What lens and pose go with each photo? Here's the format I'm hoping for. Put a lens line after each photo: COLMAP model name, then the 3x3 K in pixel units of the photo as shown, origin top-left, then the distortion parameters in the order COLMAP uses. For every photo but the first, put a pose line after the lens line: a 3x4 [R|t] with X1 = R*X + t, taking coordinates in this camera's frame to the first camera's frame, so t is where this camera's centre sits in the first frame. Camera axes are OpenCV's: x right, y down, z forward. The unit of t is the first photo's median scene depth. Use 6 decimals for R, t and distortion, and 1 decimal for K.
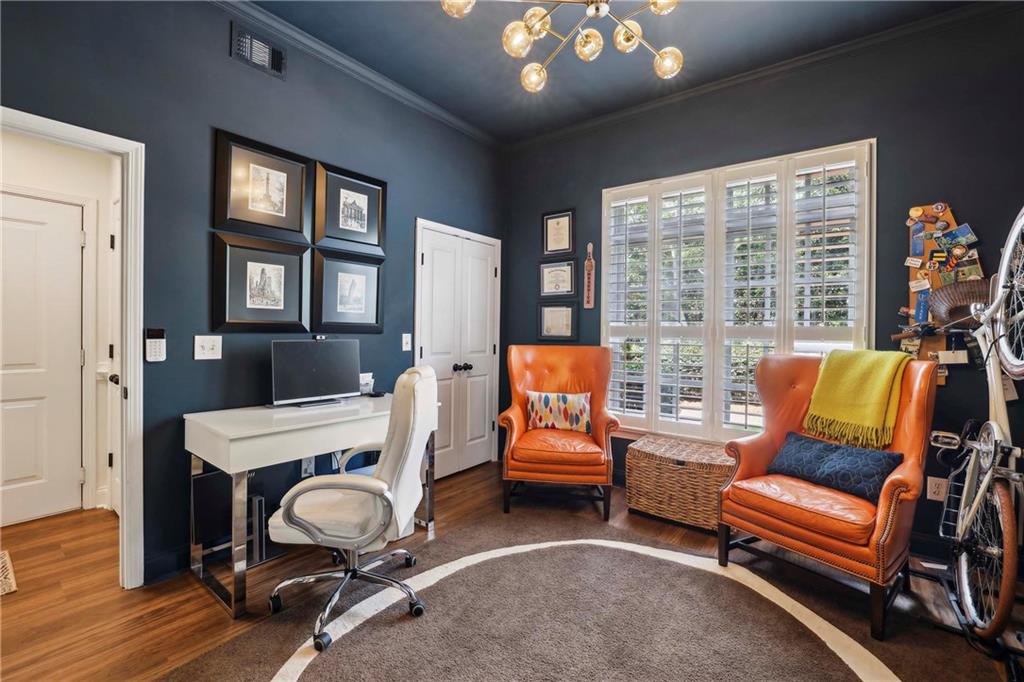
lens RADIAL K [[439.8, 0, 511.3], [0, 439.8, 333.9], [0, 0, 1]] dist [-0.046981, 0.016342]
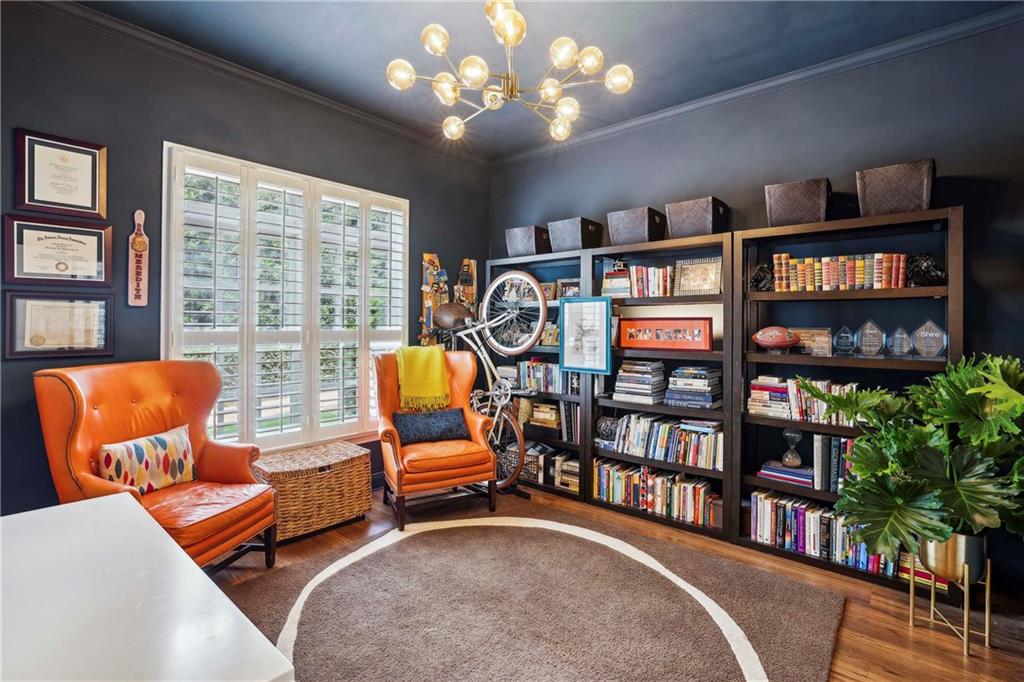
lens RADIAL K [[478.4, 0, 513.3], [0, 478.4, 322.0], [0, 0, 1]] dist [-0.000619, -0.000086]
pose [[0.069239, -0.006164, 0.997581, -0.580831], [0.002423, 0.999979, 0.006010, -0.041039], [-0.997597, 0.002001, 0.069252, 0.413019]]
